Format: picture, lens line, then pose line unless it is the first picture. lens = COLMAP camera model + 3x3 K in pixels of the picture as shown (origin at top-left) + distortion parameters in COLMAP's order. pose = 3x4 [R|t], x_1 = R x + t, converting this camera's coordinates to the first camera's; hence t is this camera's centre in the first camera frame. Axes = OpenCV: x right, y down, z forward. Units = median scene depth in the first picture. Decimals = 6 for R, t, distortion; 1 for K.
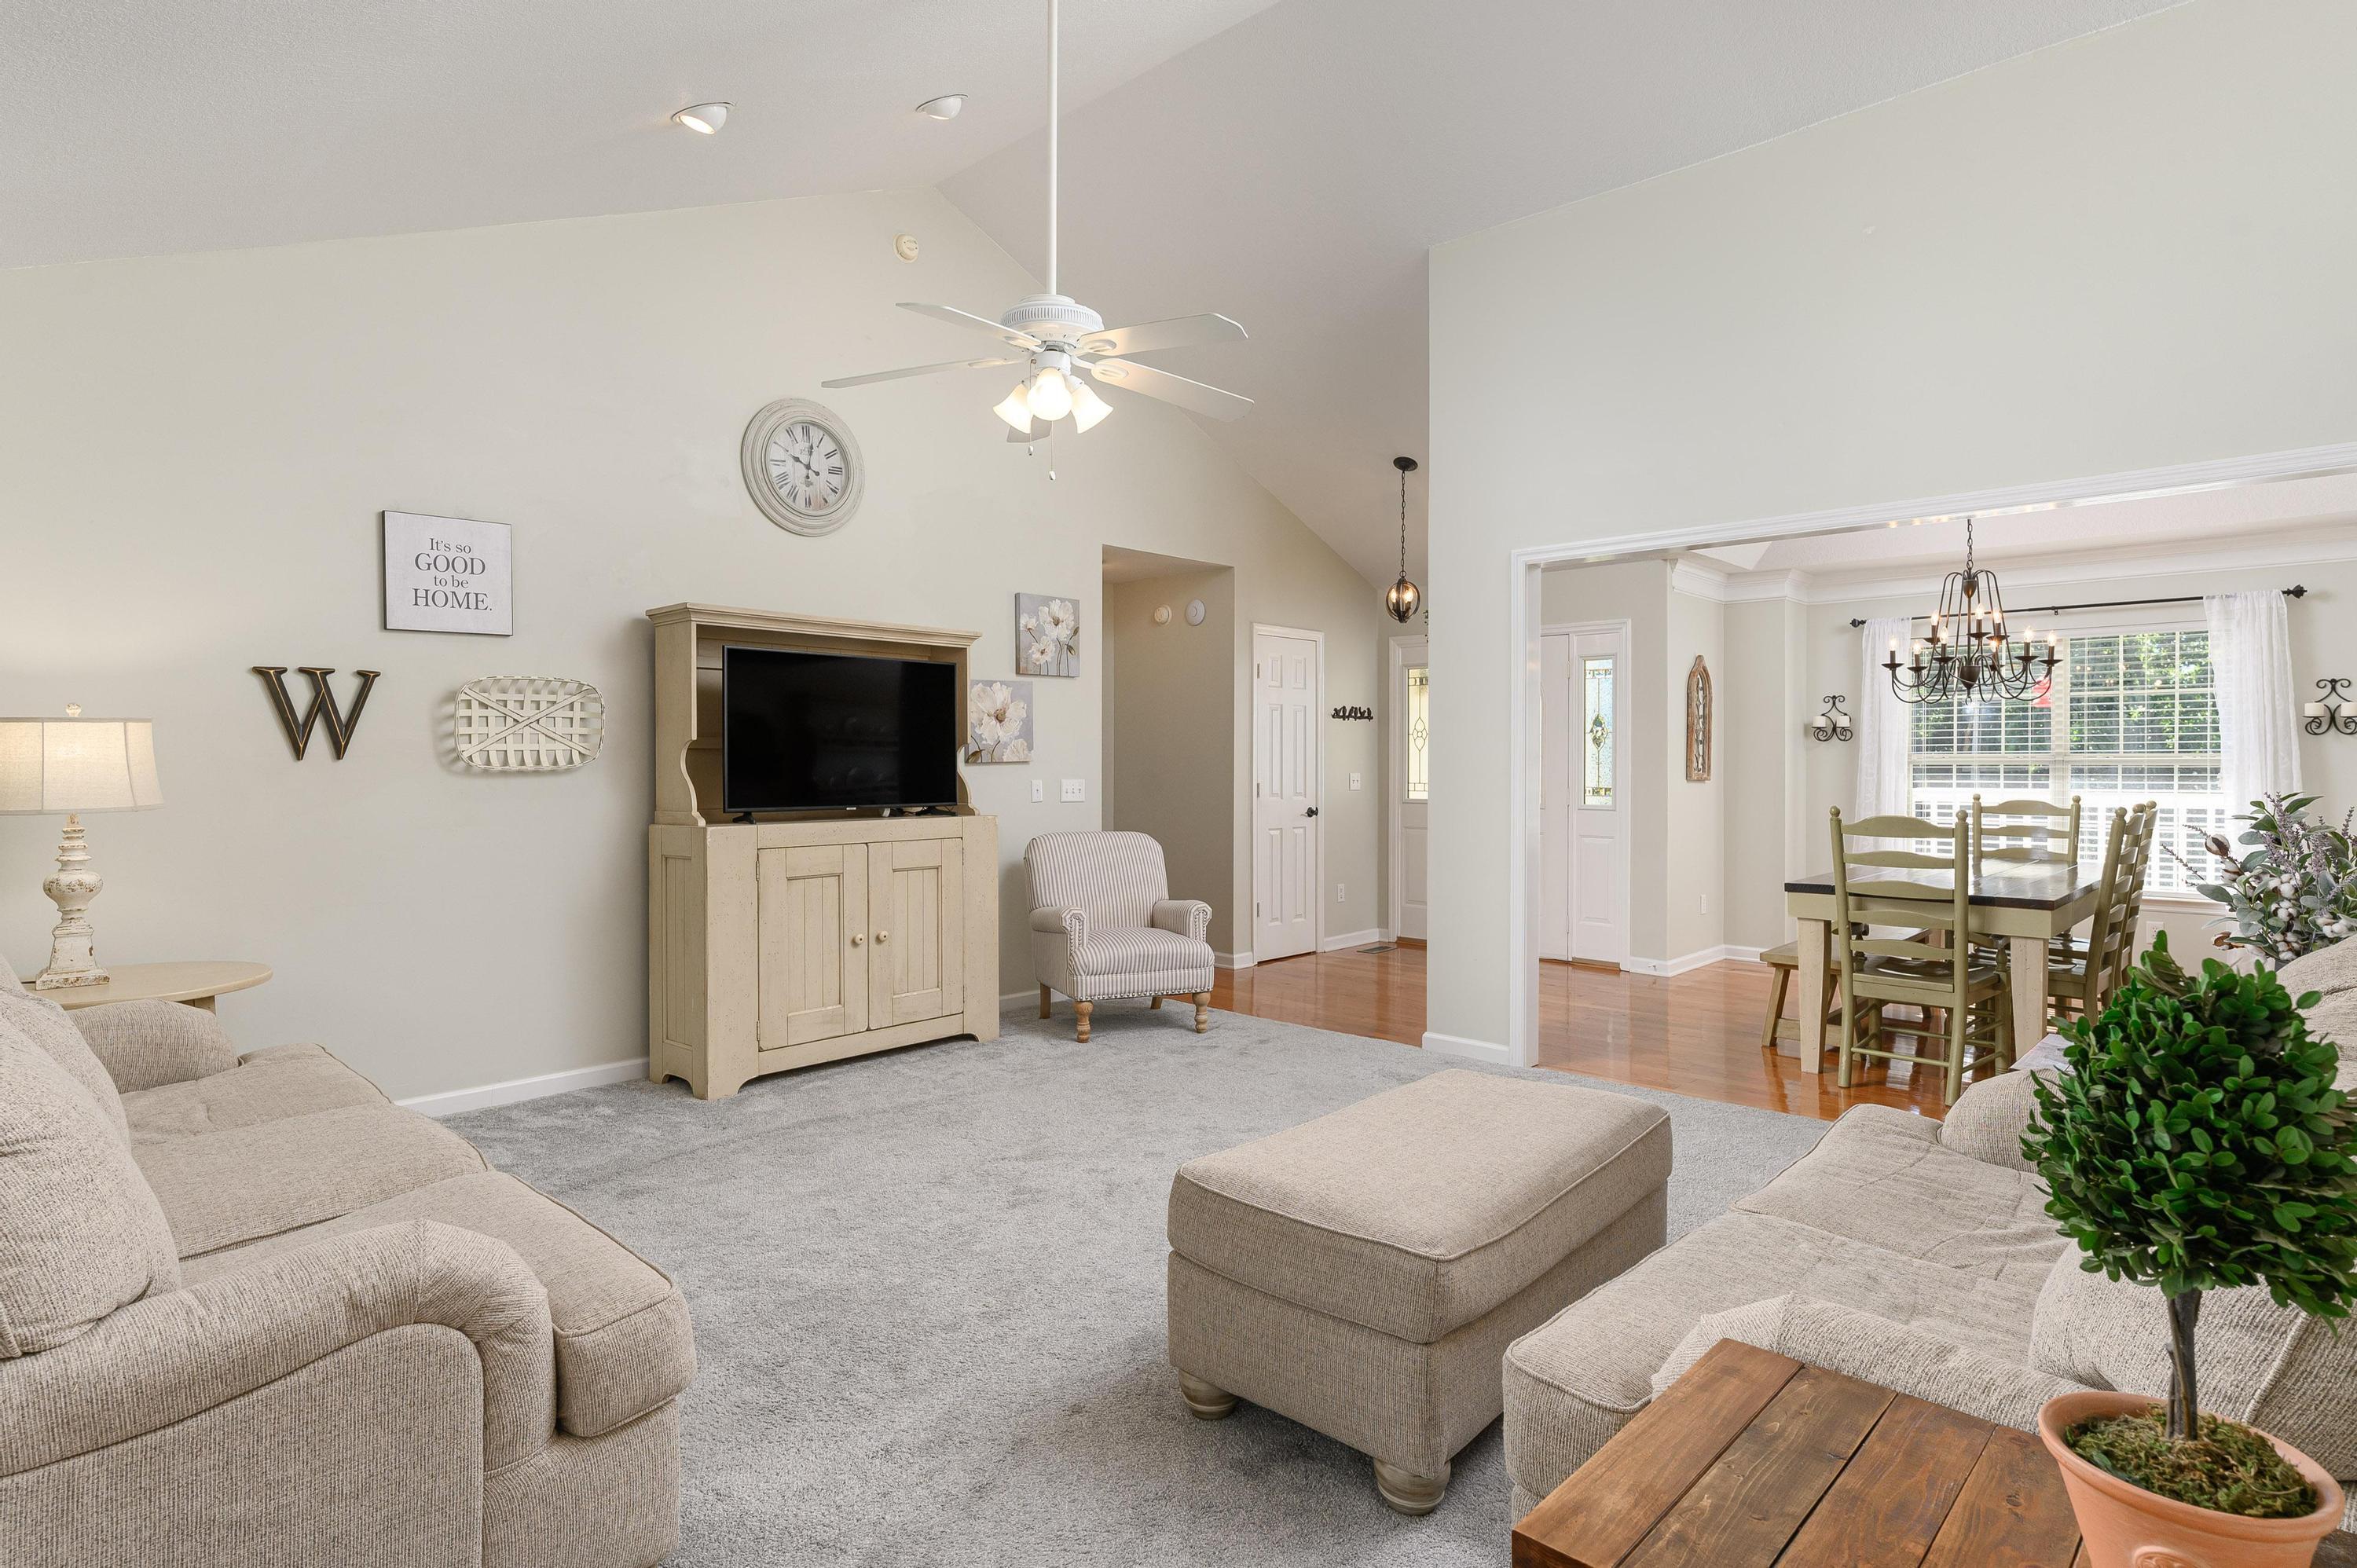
lens RADIAL K [[1241.5, 0, 1165.6], [0, 1241.5, 781.9], [0, 0, 1]] dist [-0.001965, -0.000071]
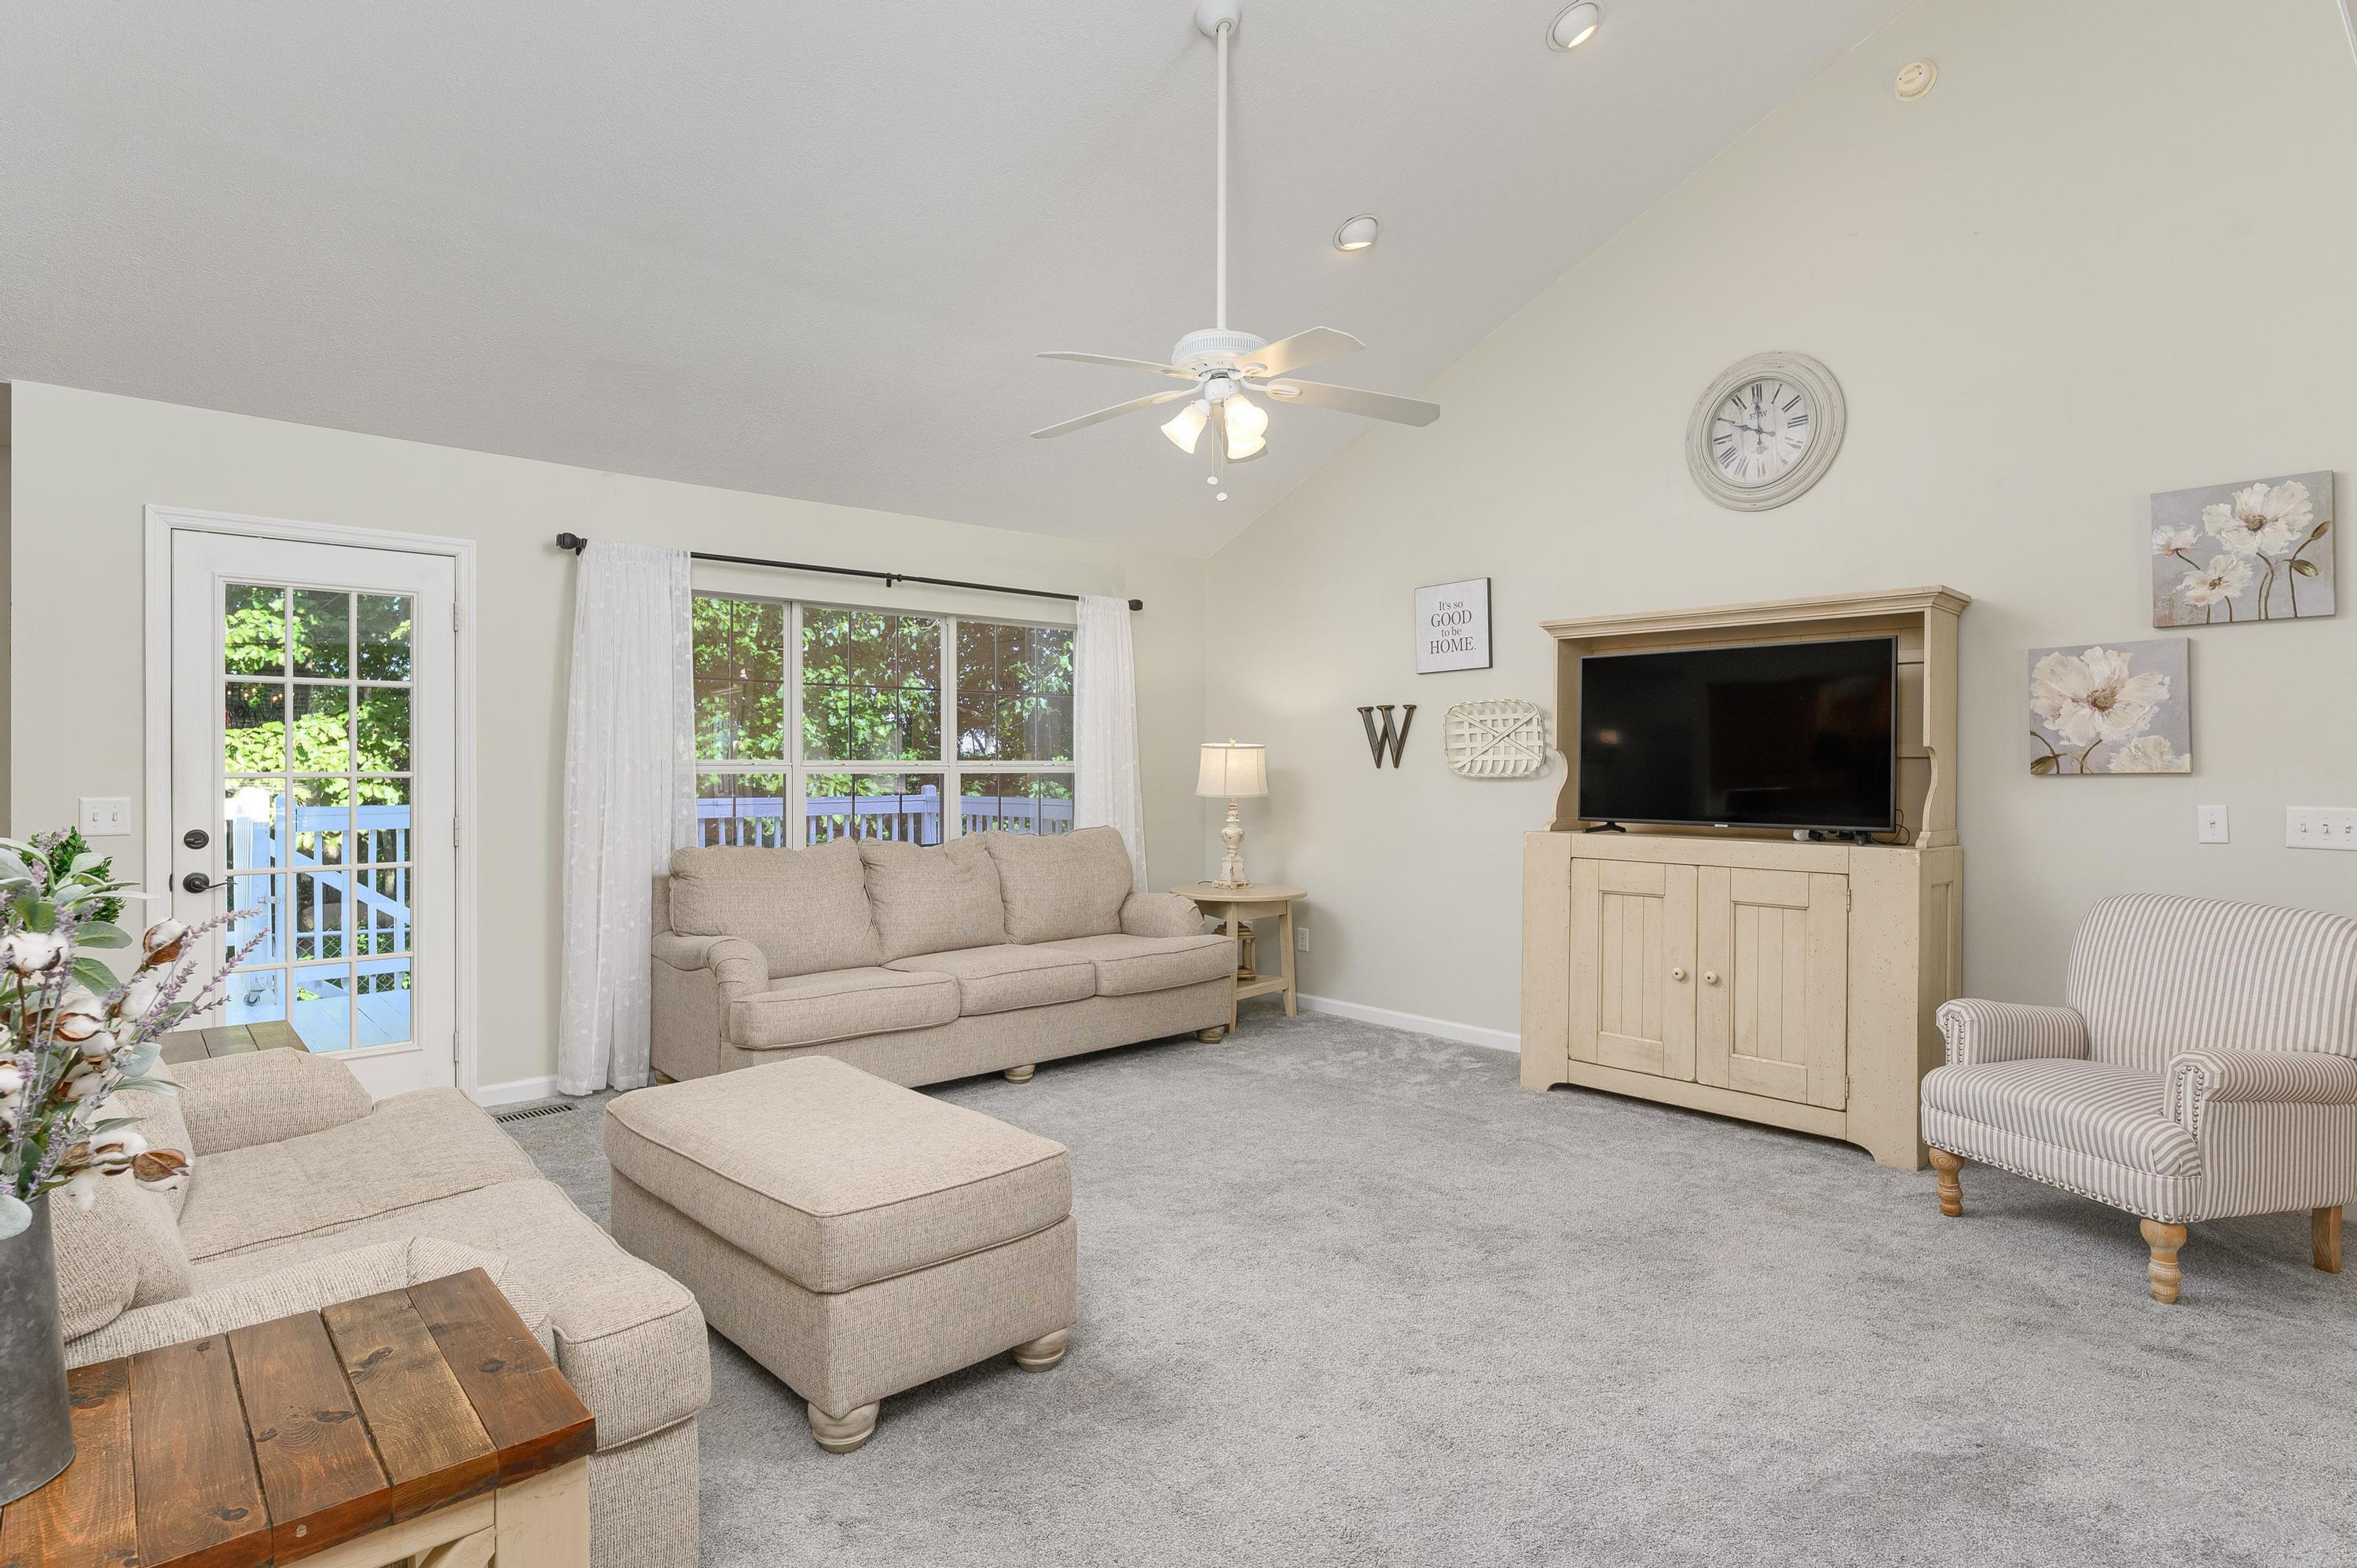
lens RADIAL K [[1210.8, 0, 1178.5], [0, 1210.8, 784.0], [0, 0, 1]] dist [-0.003744, -0.000742]
pose [[-0.081131, 0.011664, -0.996635, 0.585188], [-0.023043, 0.999642, 0.013575, -0.009280], [0.996437, 0.024067, -0.080833, 0.663840]]
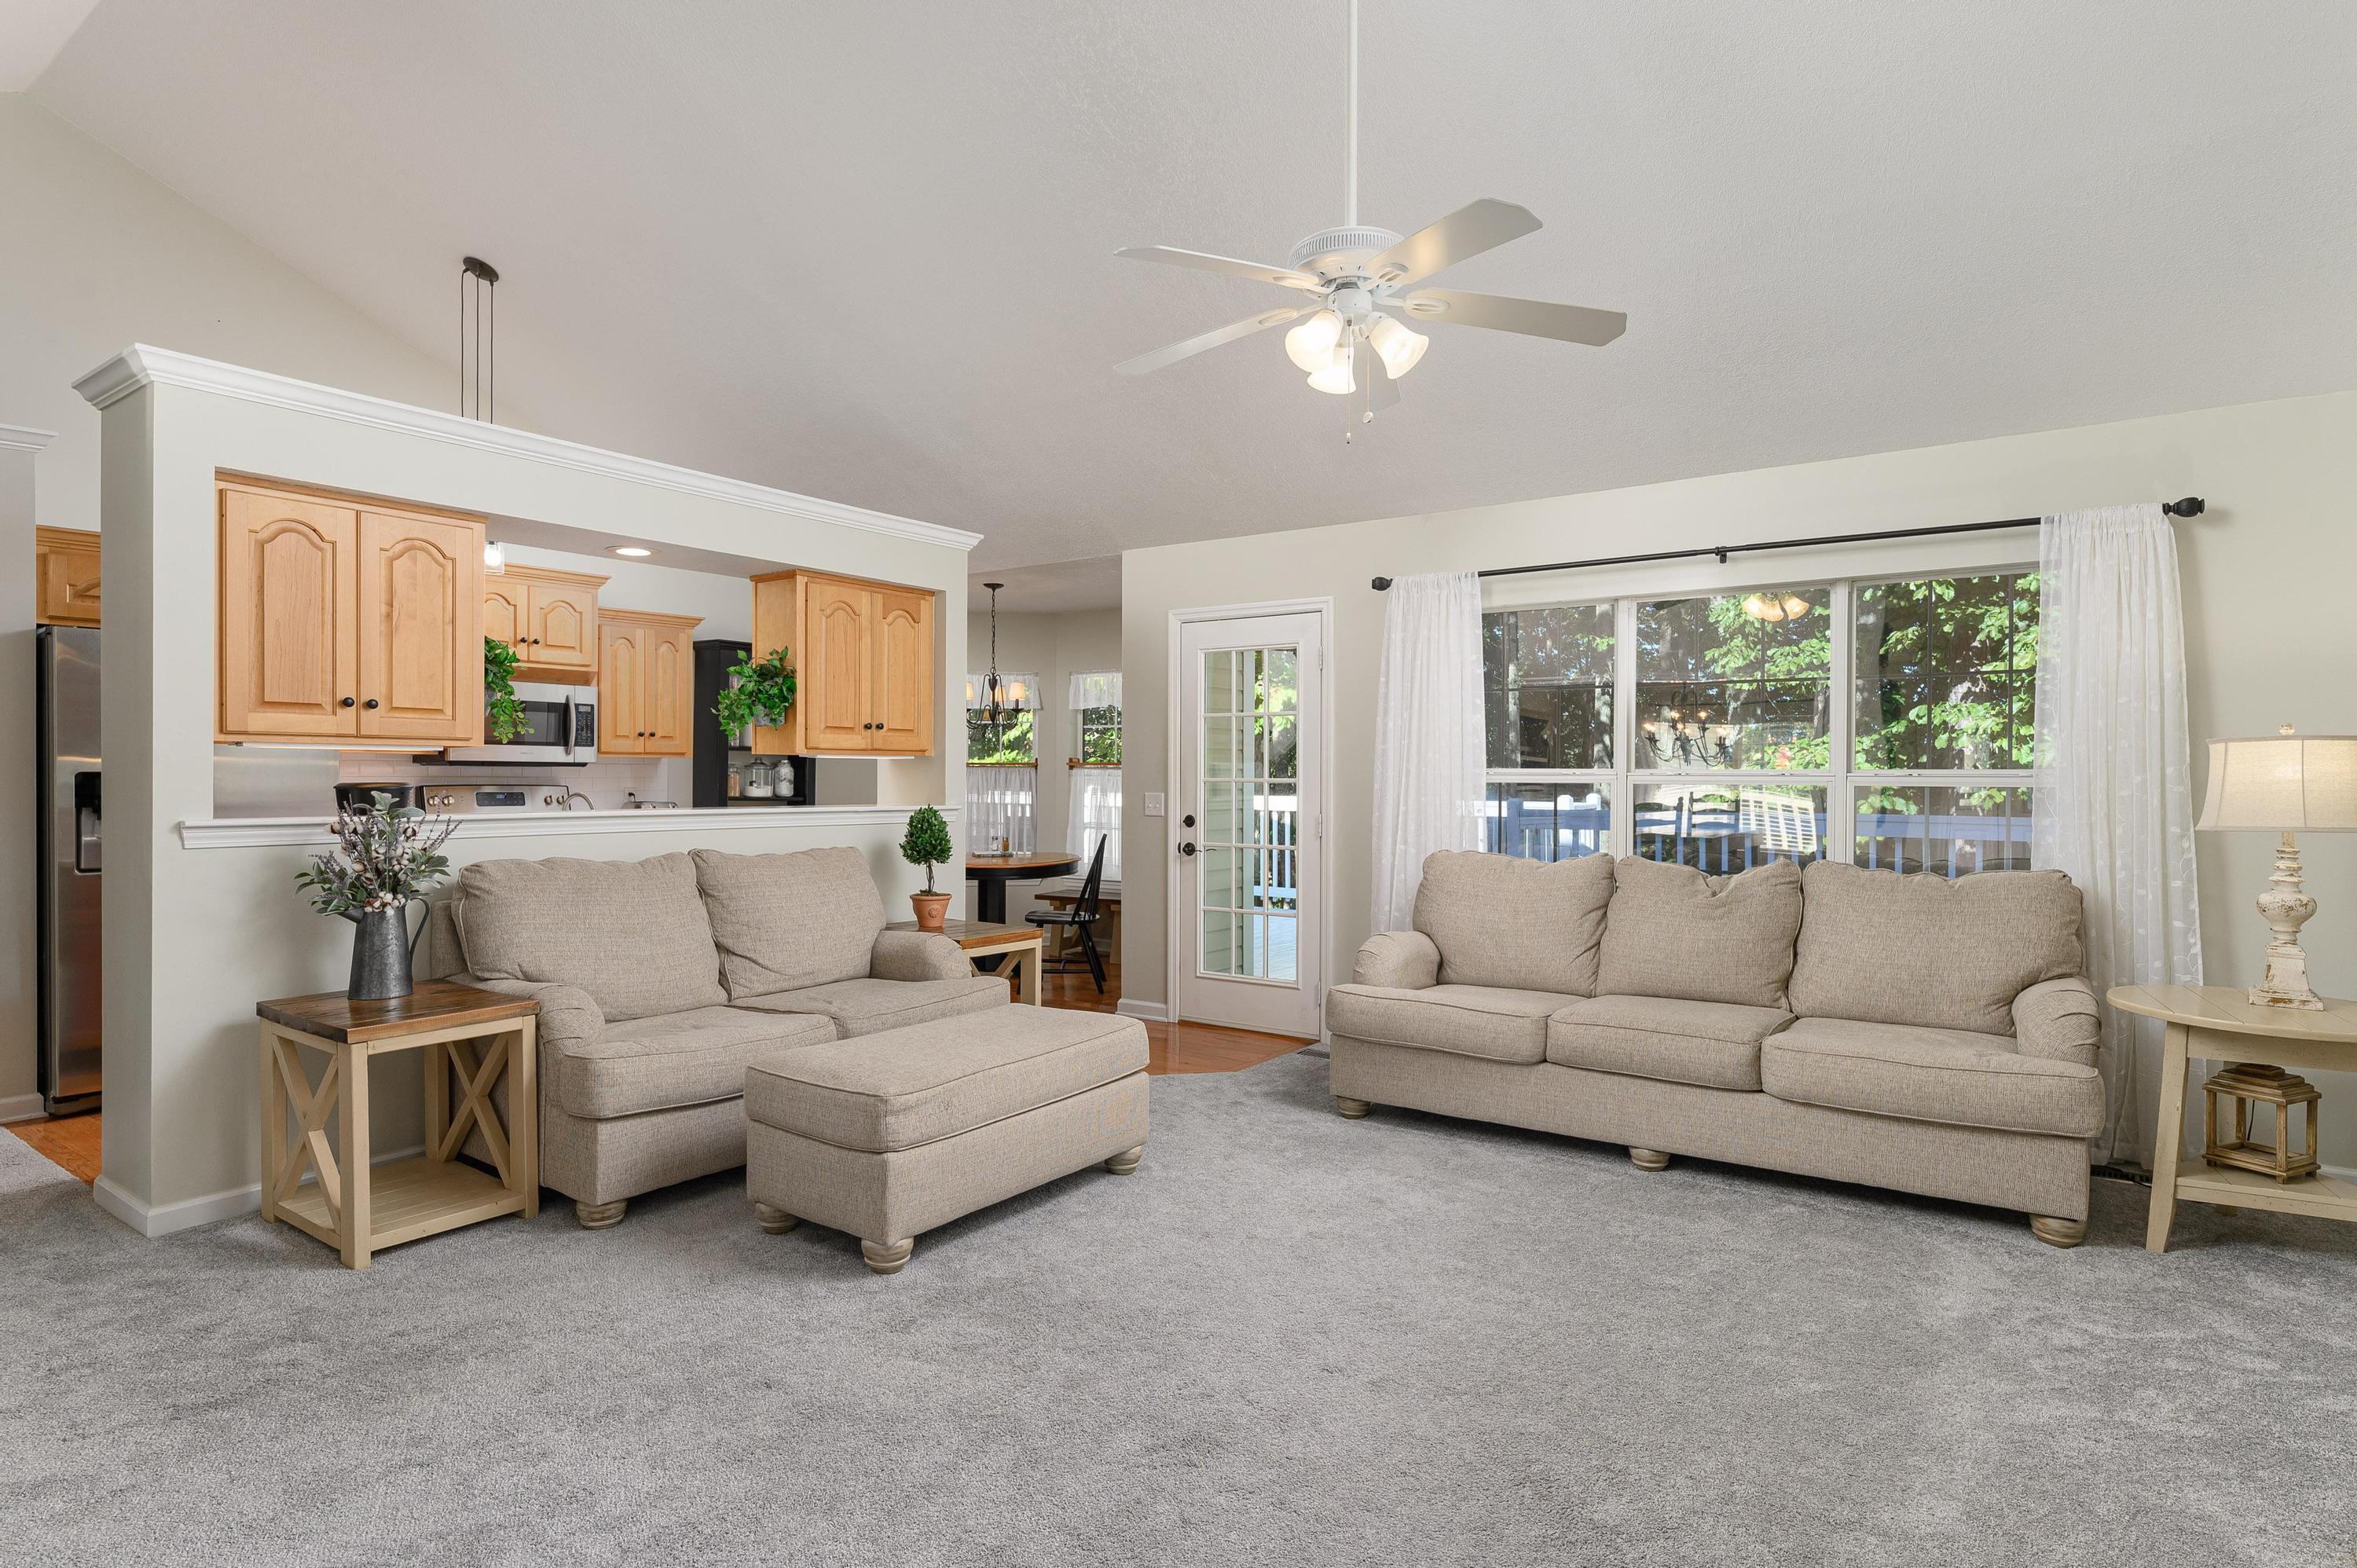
lens RADIAL K [[1241.5, 0, 1165.6], [0, 1241.5, 781.9], [0, 0, 1]] dist [-0.001965, -0.000071]
pose [[-0.989667, -0.005173, -0.143291, 0.093987], [-0.009332, 0.999554, 0.028372, -0.021568], [0.143080, 0.029416, -0.989274, 1.162232]]
